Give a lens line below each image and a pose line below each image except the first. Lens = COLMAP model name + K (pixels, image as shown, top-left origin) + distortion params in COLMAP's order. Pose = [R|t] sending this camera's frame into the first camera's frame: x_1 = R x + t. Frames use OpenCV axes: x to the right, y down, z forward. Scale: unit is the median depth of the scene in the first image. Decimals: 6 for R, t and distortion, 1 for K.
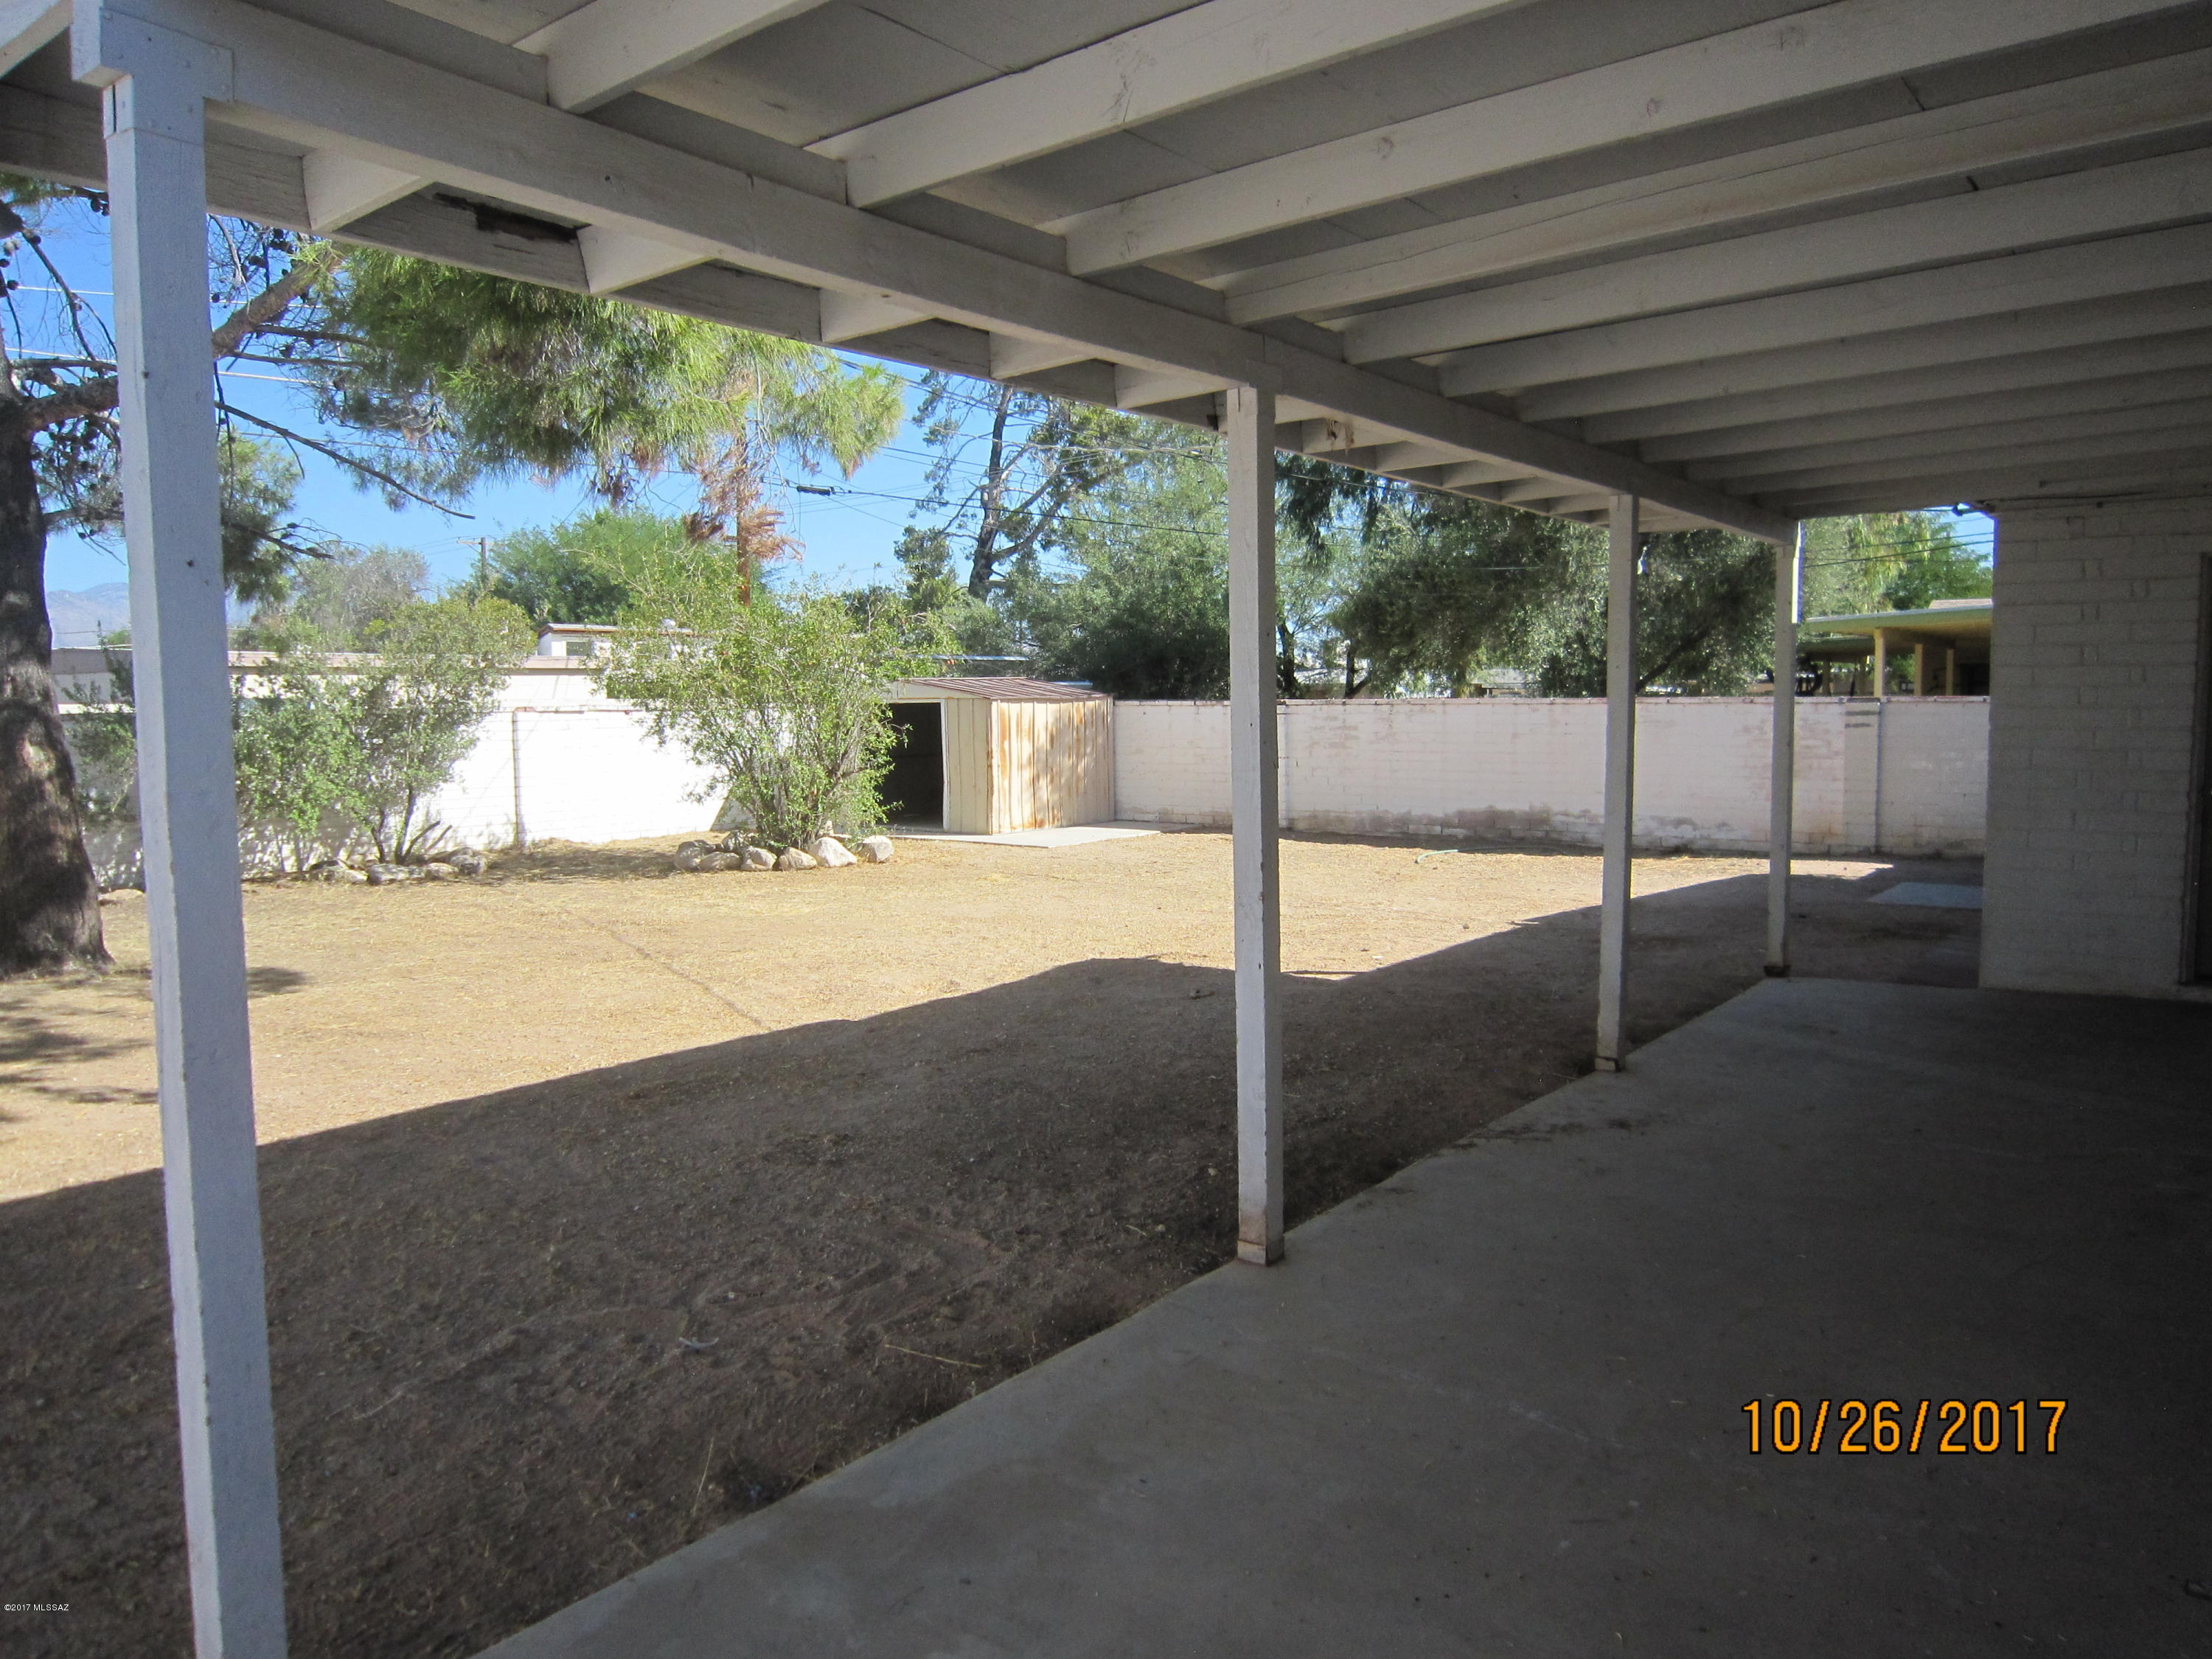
lens RADIAL K [[1549.2, 0, 1101.2], [0, 1549.2, 834.0], [0, 0, 1]] dist [-0.068064, 0.032752]
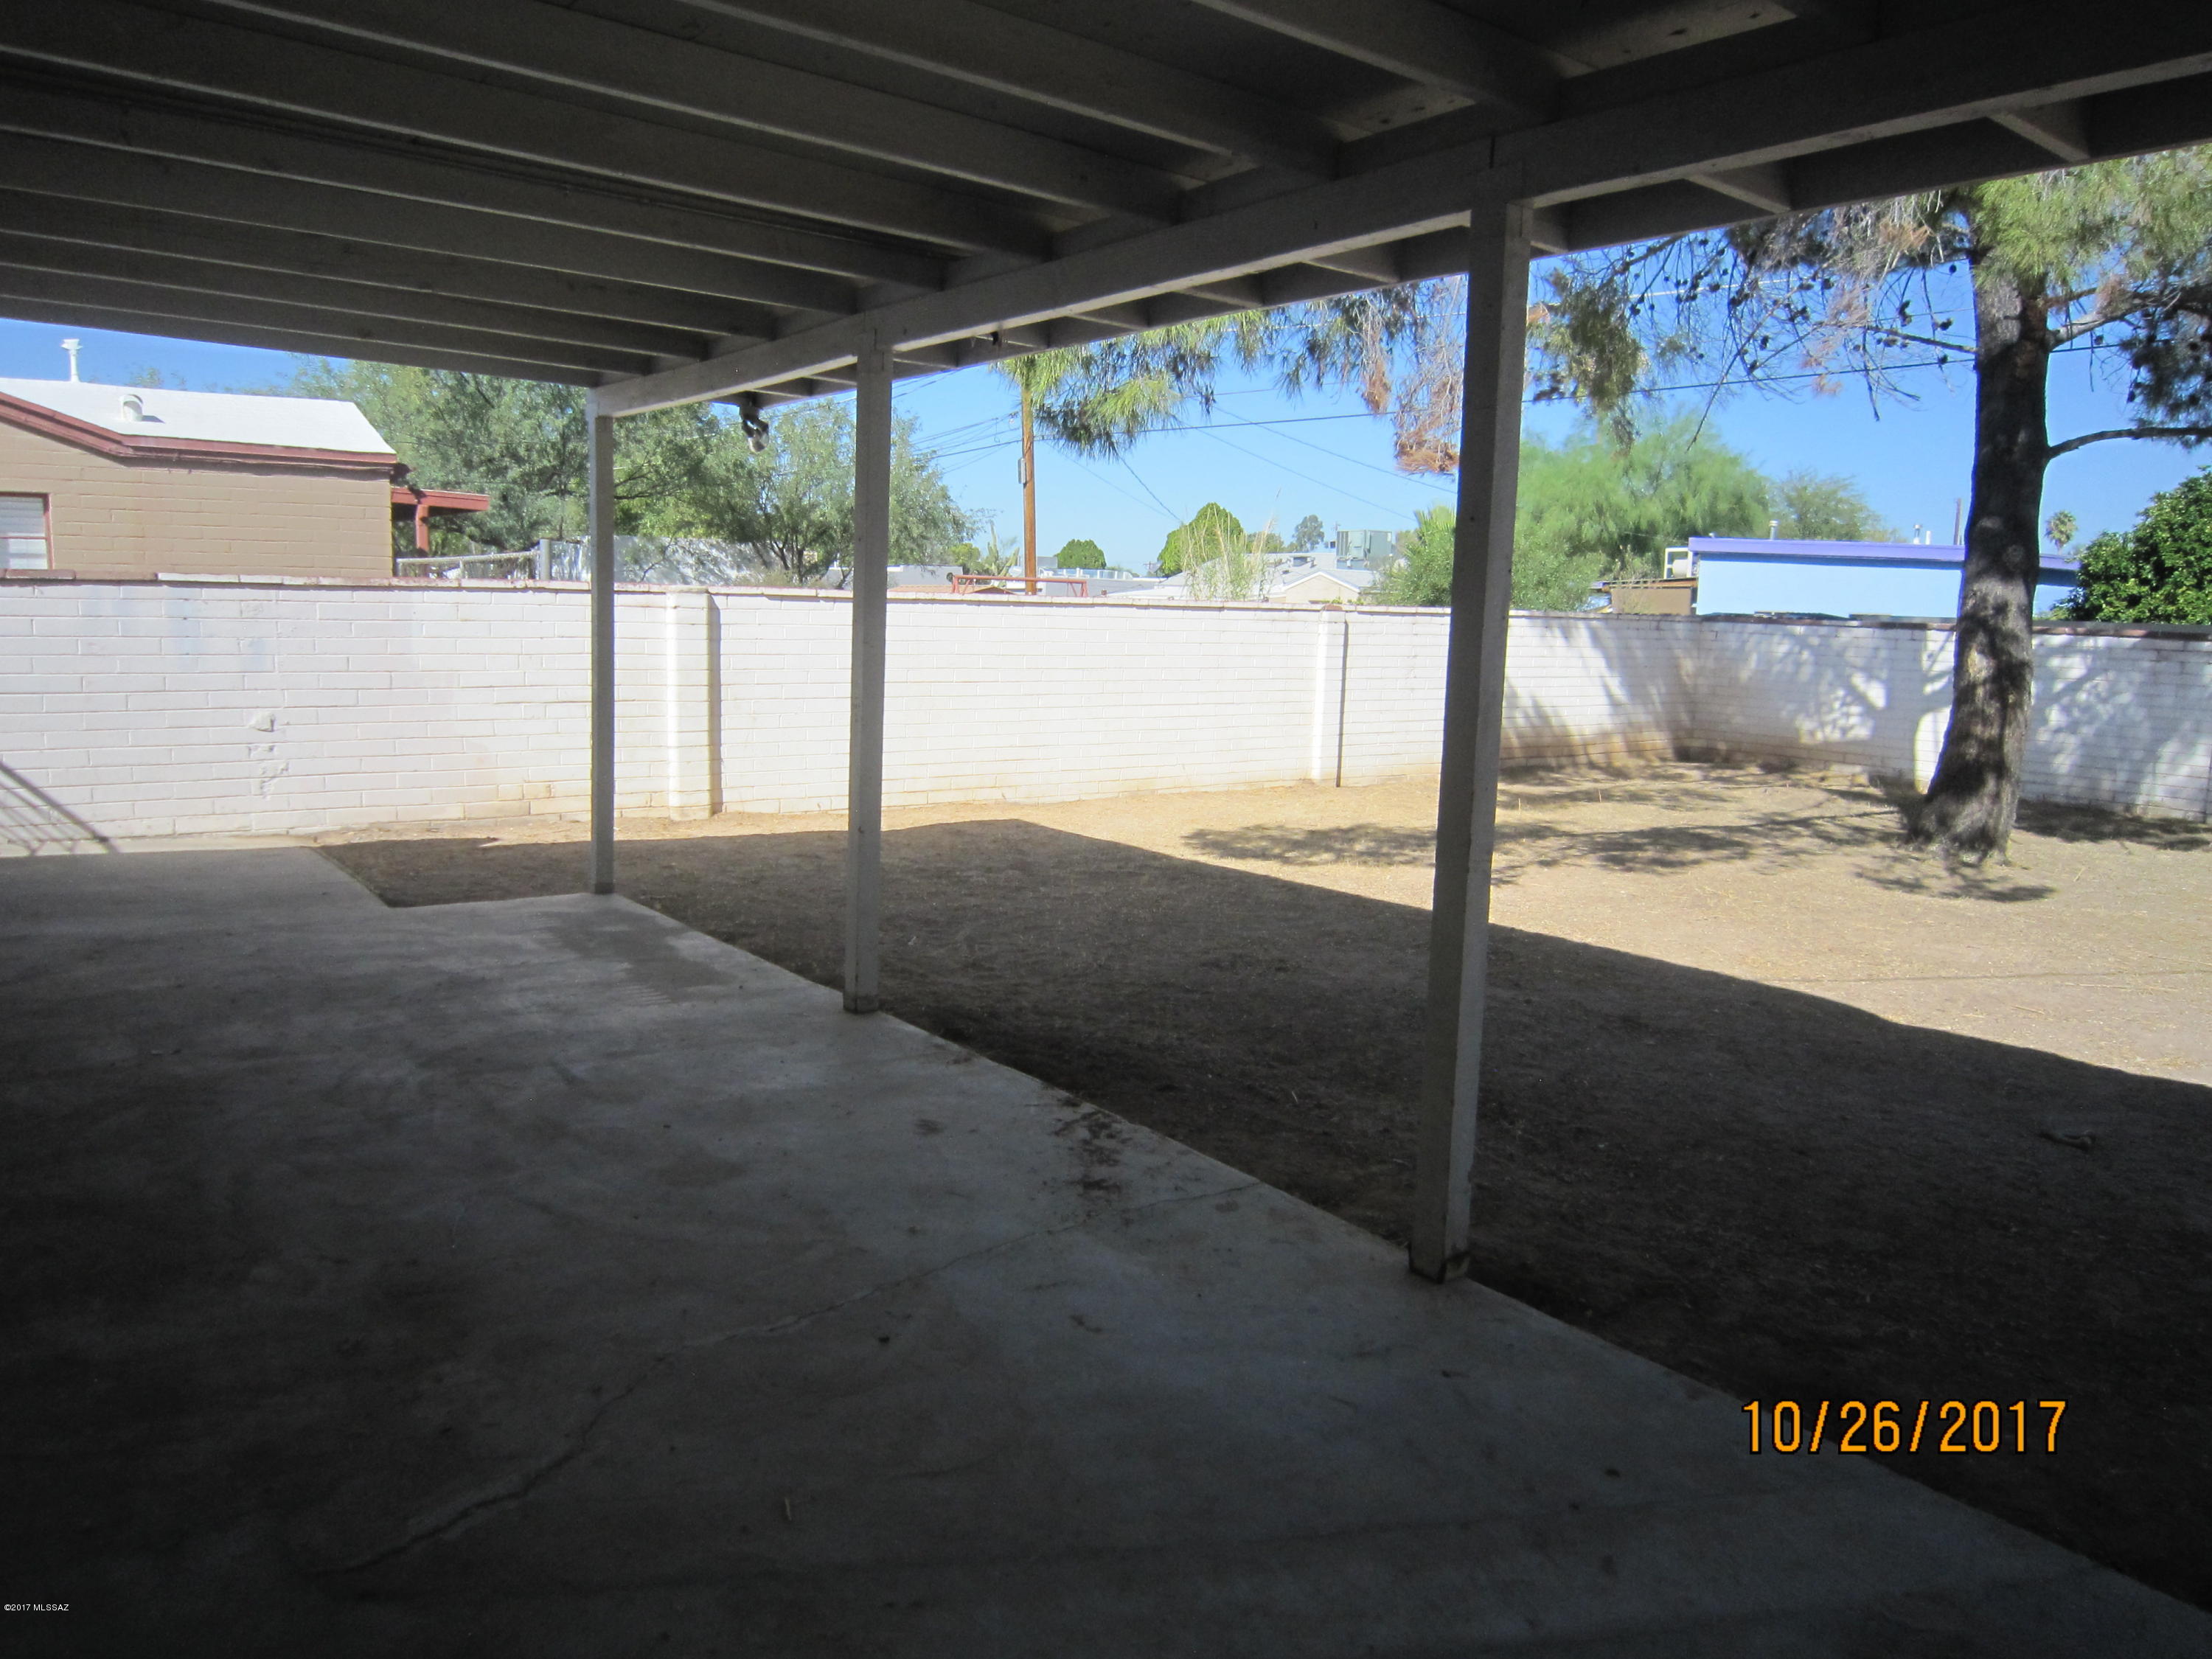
lens RADIAL K [[1549.2, 0, 1101.2], [0, 1549.2, 834.0], [0, 0, 1]] dist [-0.068064, 0.032752]
pose [[-0.250769, 0.144067, -0.957267, 0.354970], [-0.106713, 0.978723, 0.175251, -0.034456], [0.962147, 0.146101, -0.230059, 0.404700]]
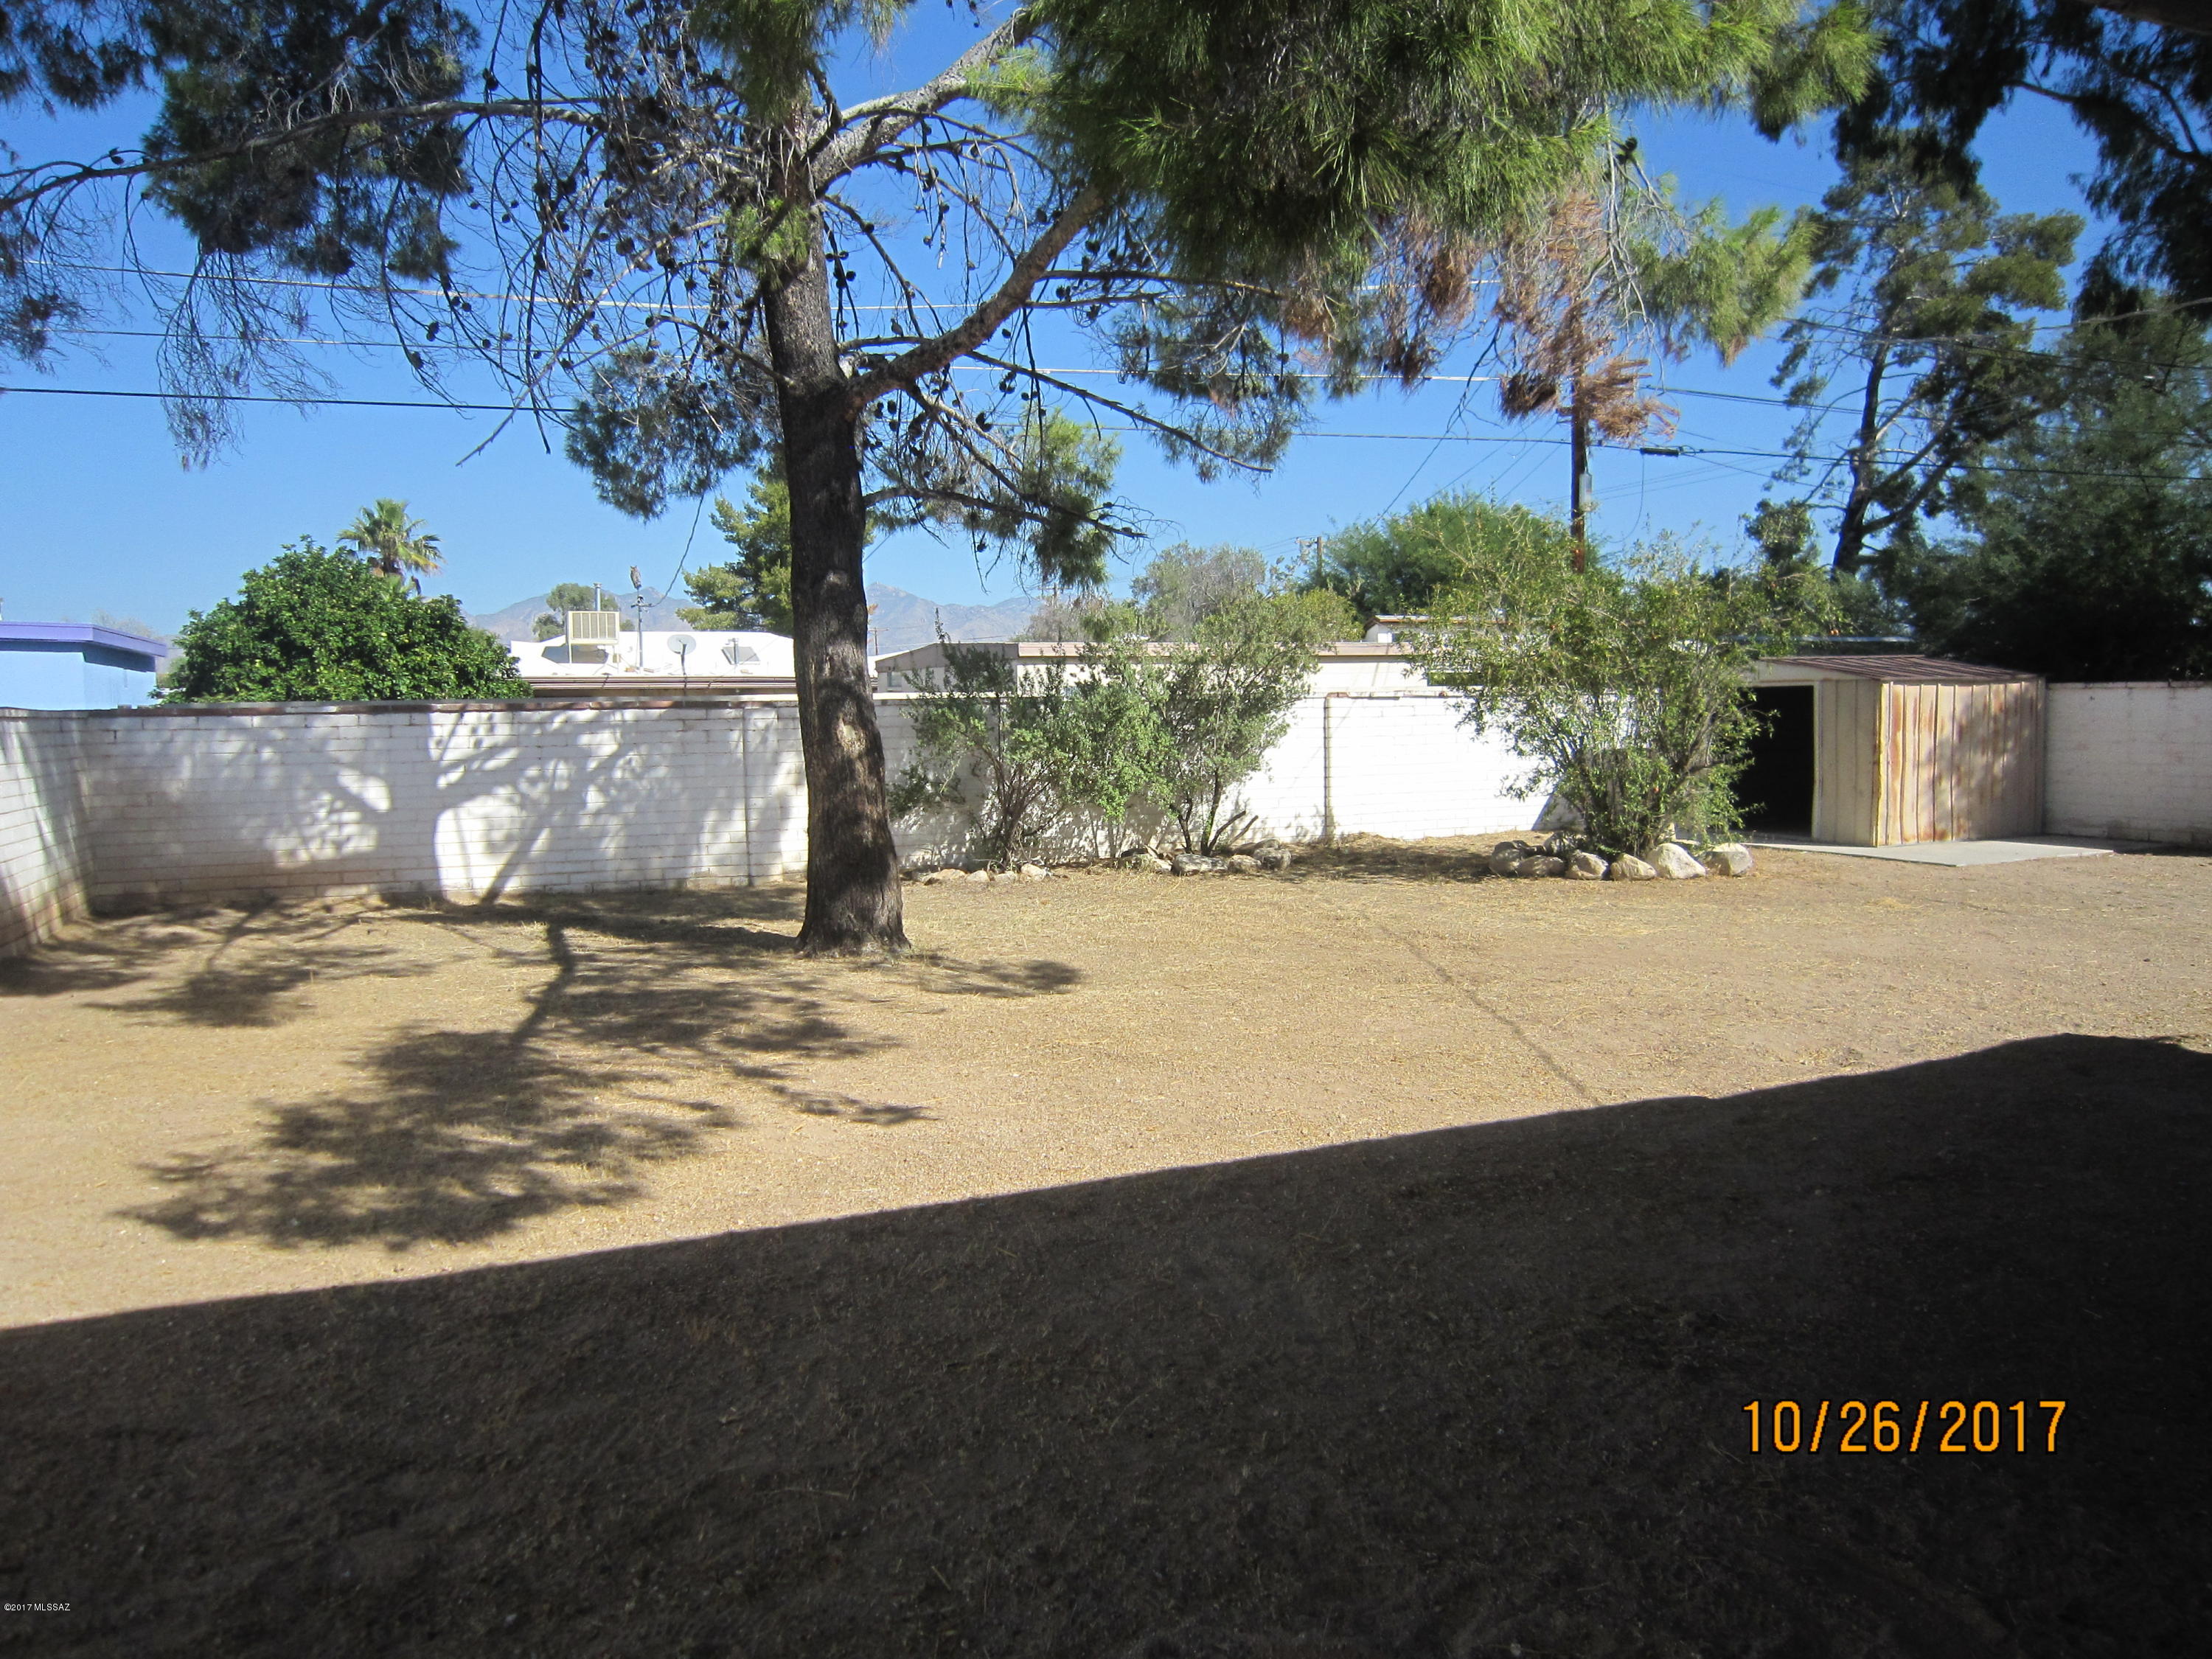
lens RADIAL K [[1549.2, 0, 1101.2], [0, 1549.2, 834.0], [0, 0, 1]] dist [-0.068064, 0.032752]
pose [[0.866190, 0.034061, -0.498552, -0.029056], [-0.033107, 0.999394, 0.010757, -0.001657], [0.498616, 0.007188, 0.866793, 0.121236]]
